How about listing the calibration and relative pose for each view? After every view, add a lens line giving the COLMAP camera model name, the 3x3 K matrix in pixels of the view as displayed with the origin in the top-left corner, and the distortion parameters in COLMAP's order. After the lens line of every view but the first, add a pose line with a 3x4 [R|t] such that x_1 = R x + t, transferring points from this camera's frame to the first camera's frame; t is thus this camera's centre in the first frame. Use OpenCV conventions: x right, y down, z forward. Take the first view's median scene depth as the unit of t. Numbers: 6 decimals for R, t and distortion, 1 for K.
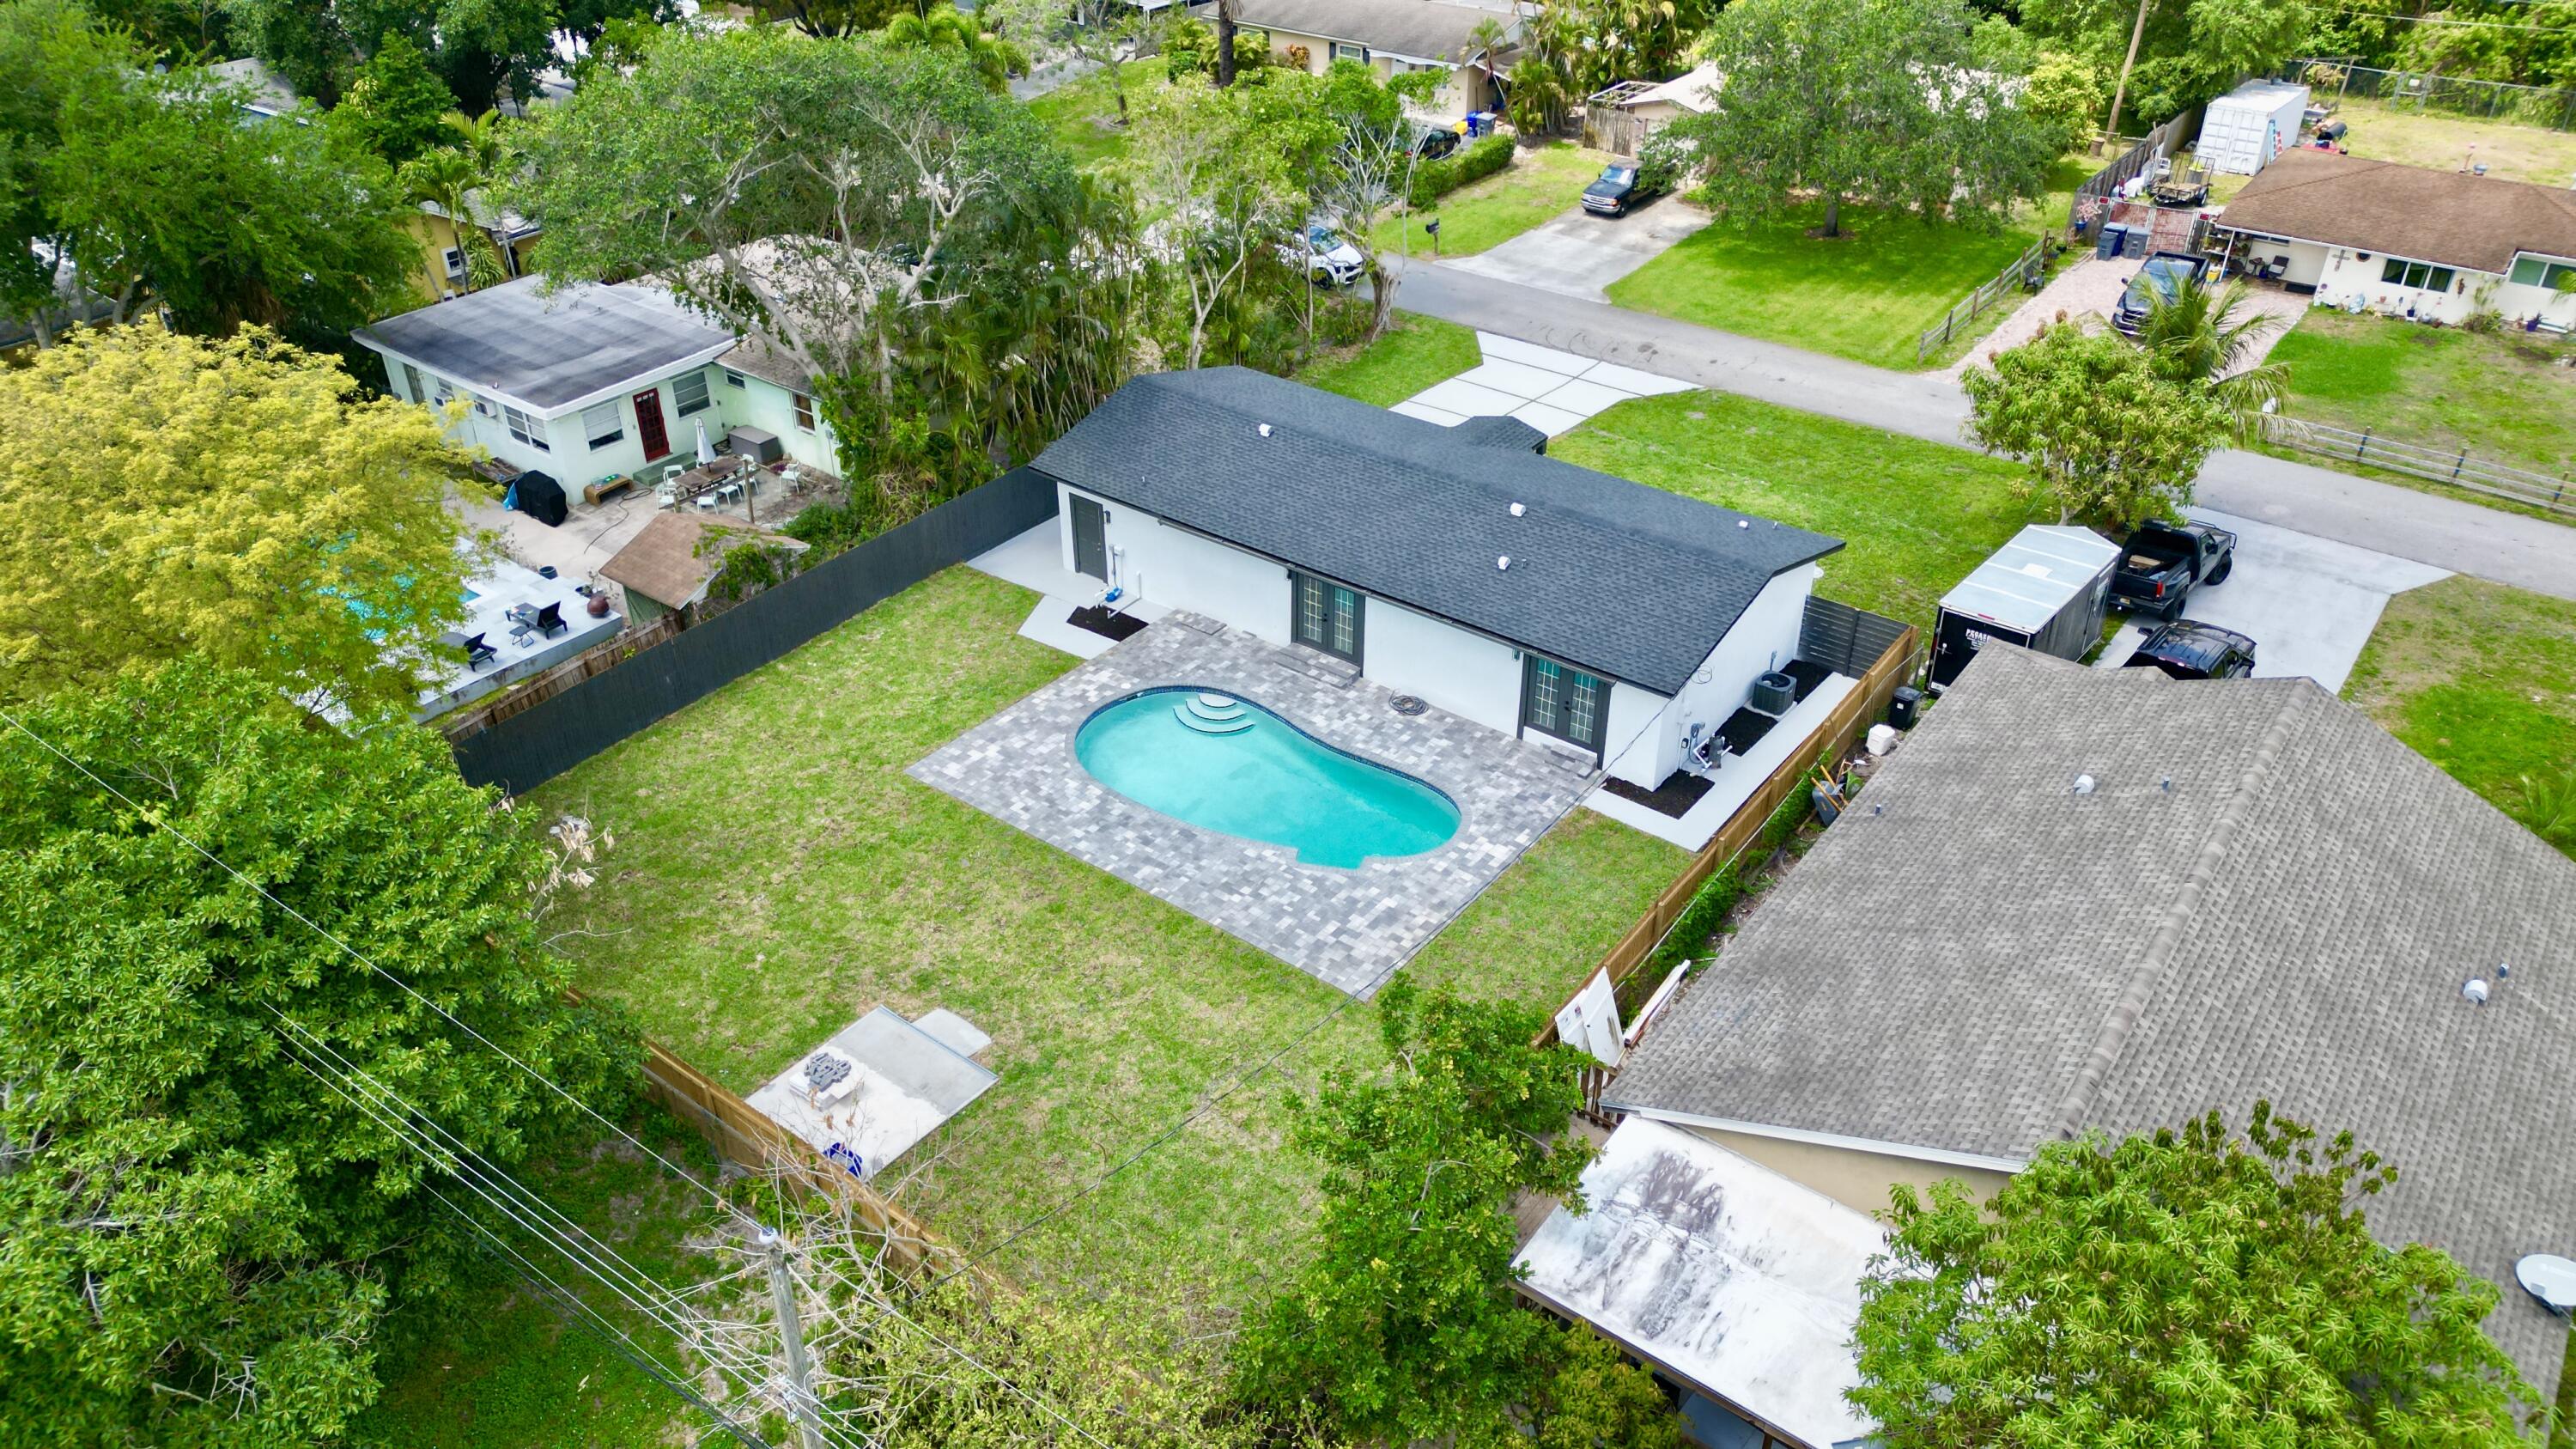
lens RADIAL K [[1792.8, 0, 1300.0], [0, 1792.8, 725.8], [0, 0, 1]] dist [0.031691, -0.003196]
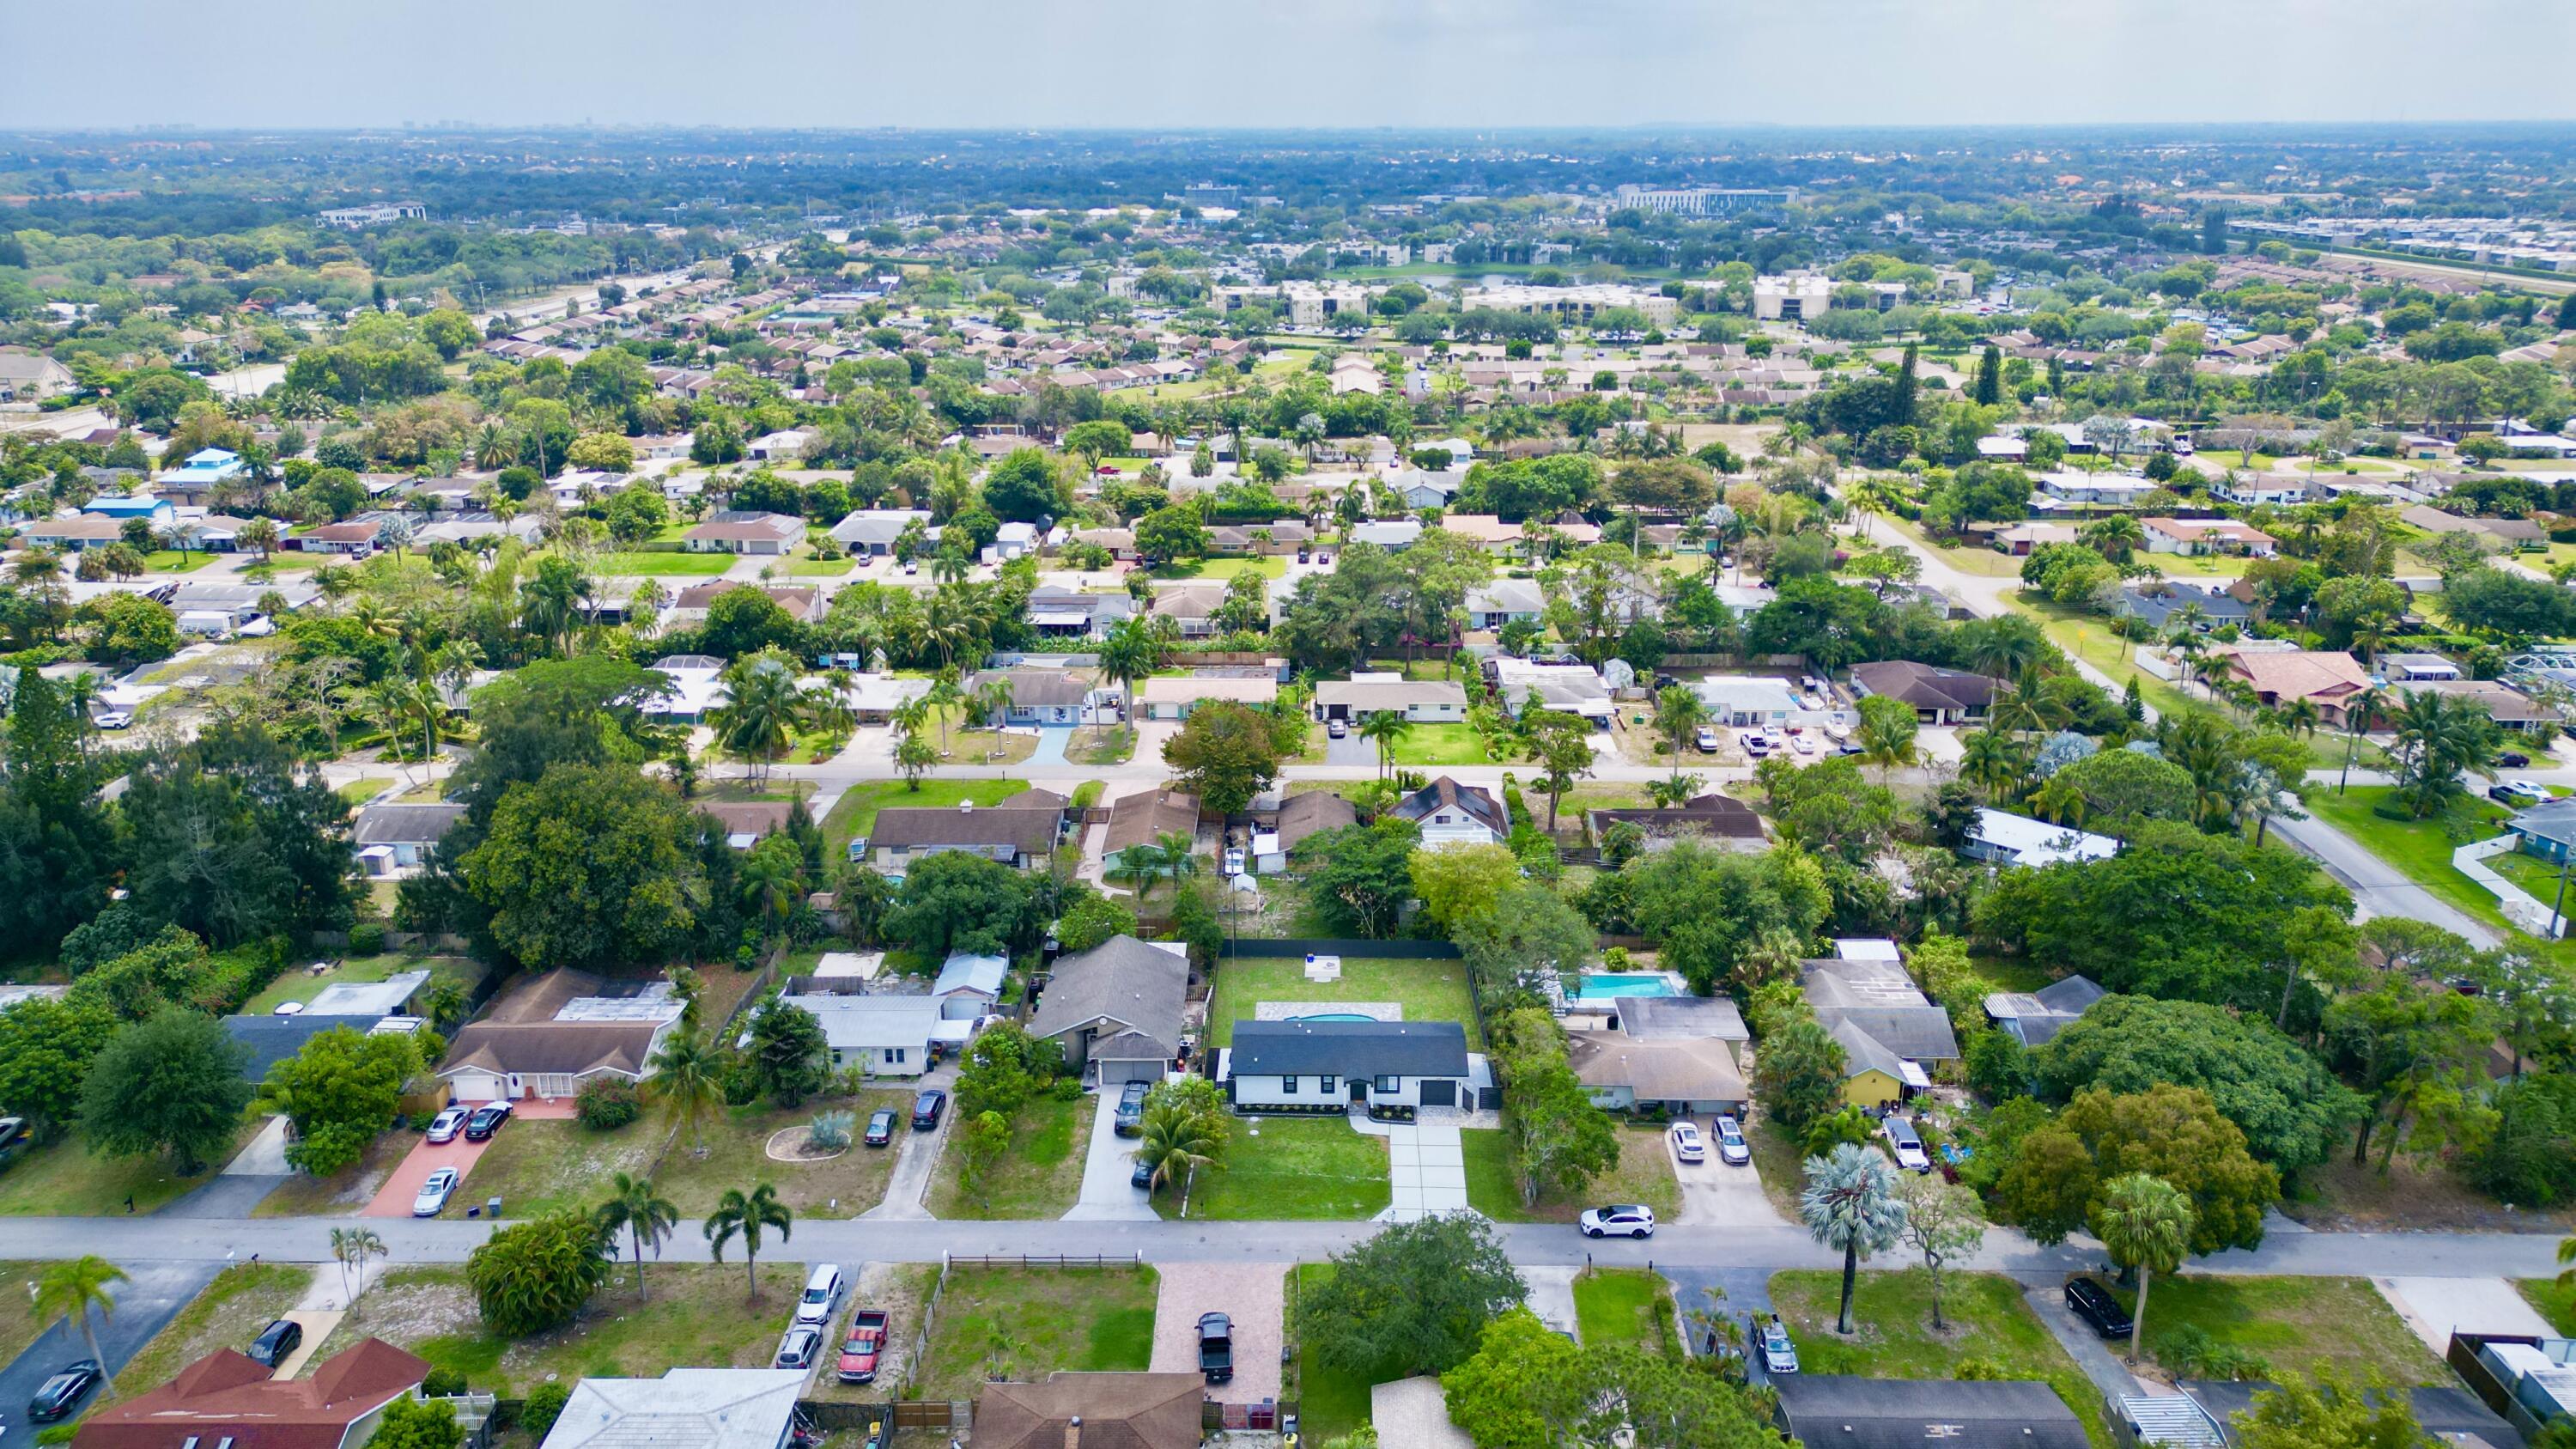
lens RADIAL K [[1792.8, 0, 1300.0], [0, 1792.8, 725.8], [0, 0, 1]] dist [0.031691, -0.003196]
pose [[-0.804899, 0.188174, -0.562785, 1.629947], [-0.329820, 0.646547, 0.687892, -2.374983], [0.493311, 0.739302, -0.458341, 1.782391]]
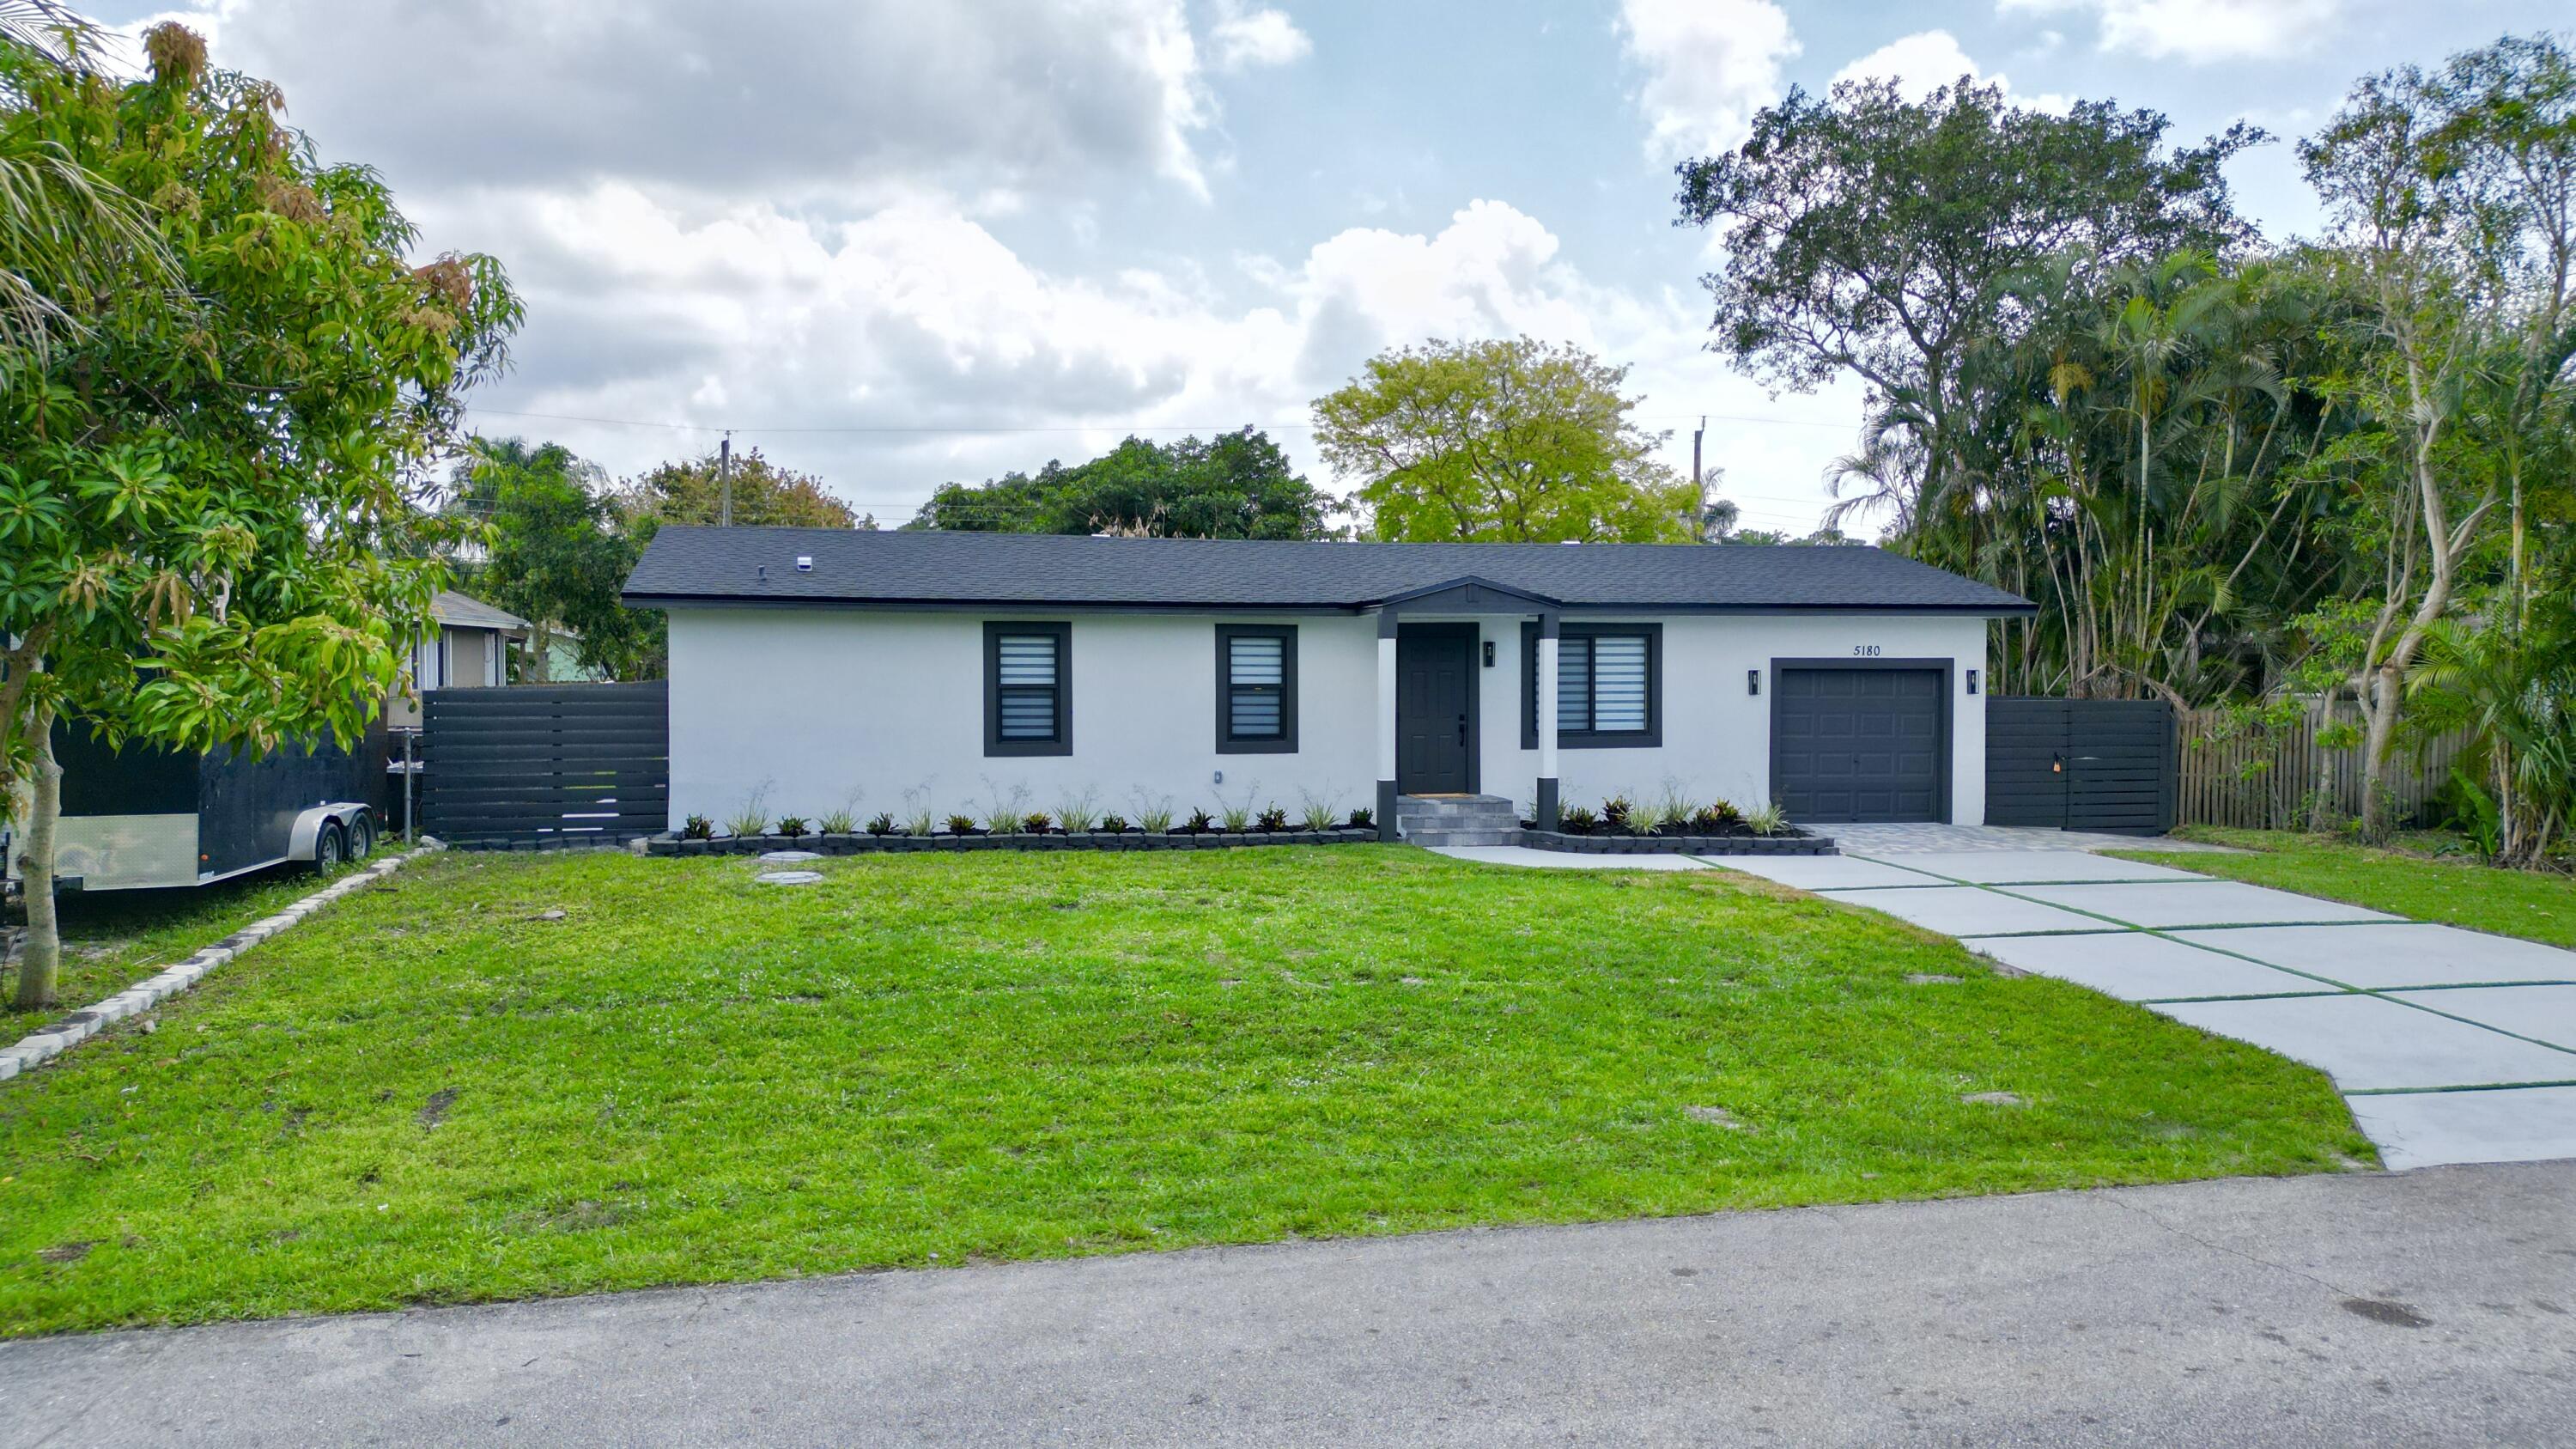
lens RADIAL K [[1802.5, 0, 1296.7], [0, 1802.5, 727.5], [0, 0, 1]] dist [0.061209, -0.070454]
pose [[-0.646445, 0.028395, -0.762432, 0.477364], [-0.420616, 0.820469, 0.387186, -0.287867], [0.636546, 0.570986, -0.518445, 1.189156]]
